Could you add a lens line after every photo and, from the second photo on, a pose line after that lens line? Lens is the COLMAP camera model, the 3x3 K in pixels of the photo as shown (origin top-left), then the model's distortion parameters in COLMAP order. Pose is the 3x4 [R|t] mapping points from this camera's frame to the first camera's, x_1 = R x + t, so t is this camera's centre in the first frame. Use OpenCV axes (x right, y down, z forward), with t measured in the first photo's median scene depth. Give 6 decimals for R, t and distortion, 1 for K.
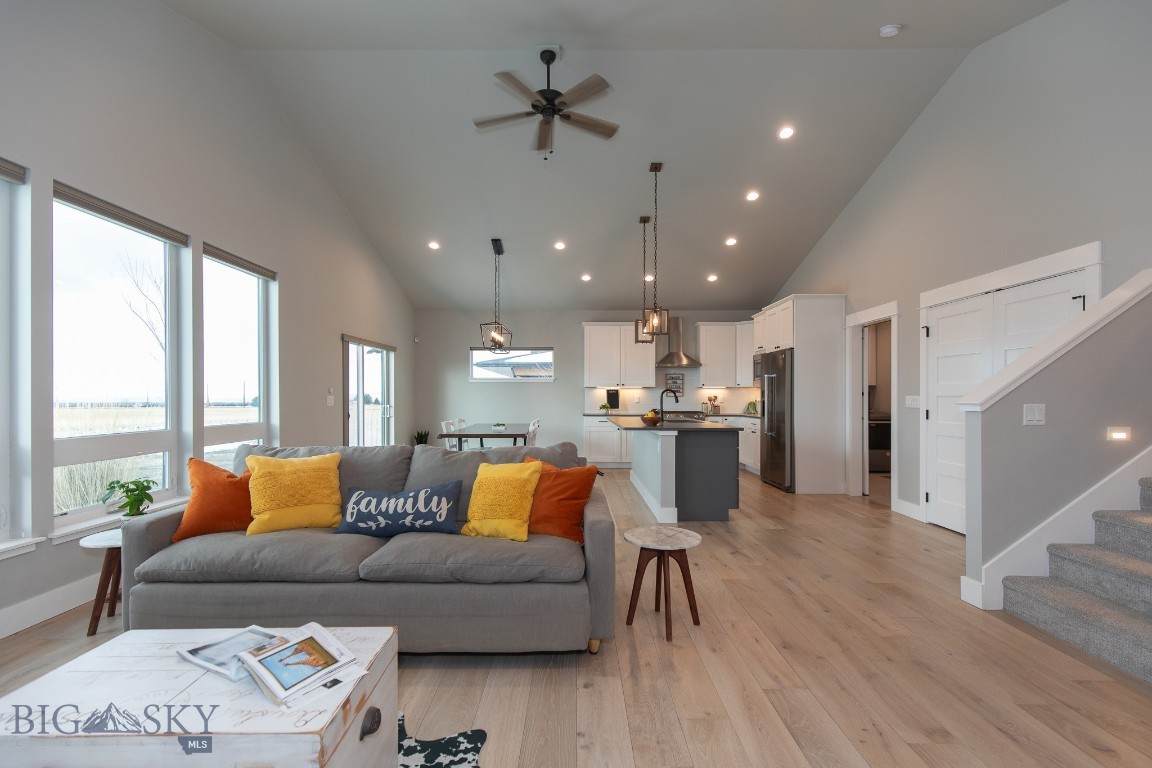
lens RADIAL K [[520.6, 0, 567.2], [0, 520.6, 397.2], [0, 0, 1]] dist [0.002283, 0.000188]
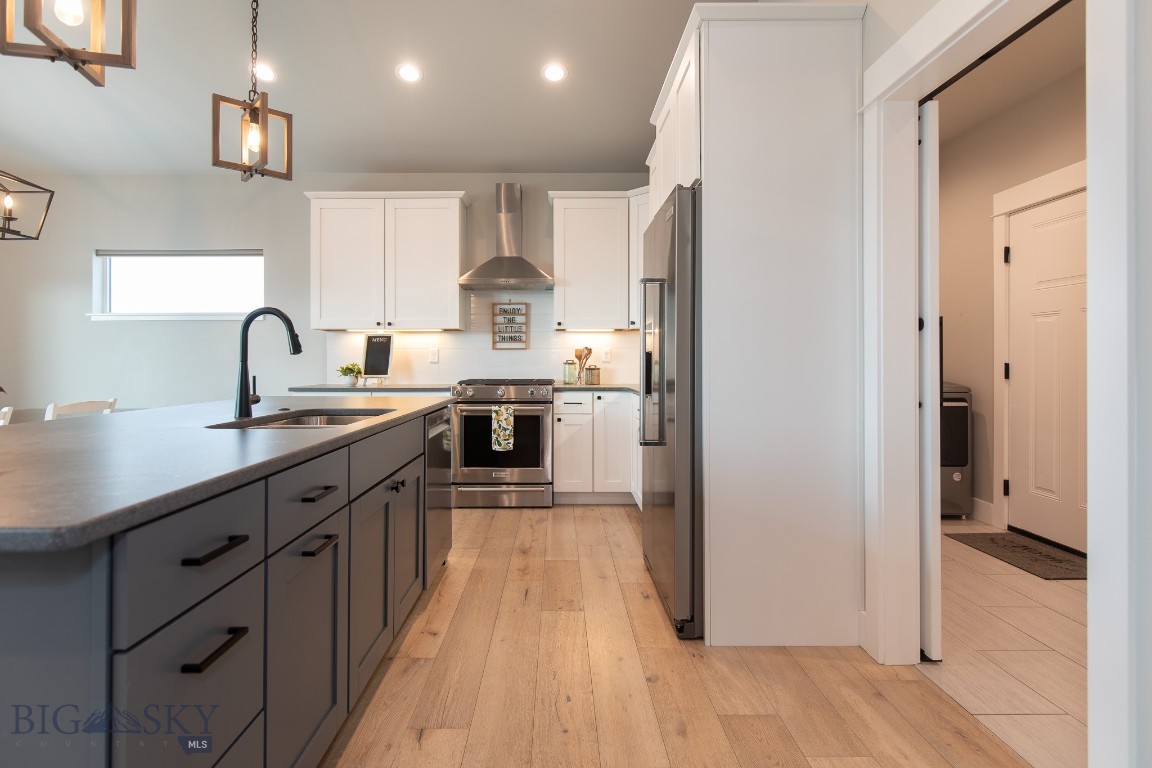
lens RADIAL K [[577.6, 0, 554.2], [0, 577.6, 359.2], [0, 0, 1]] dist [-0.000641, -0.000073]
pose [[0.999948, -0.001920, 0.010001, 0.390709], [0.001978, 0.999981, -0.005822, 0.017605], [-0.009990, 0.005841, 0.999933, 0.741339]]
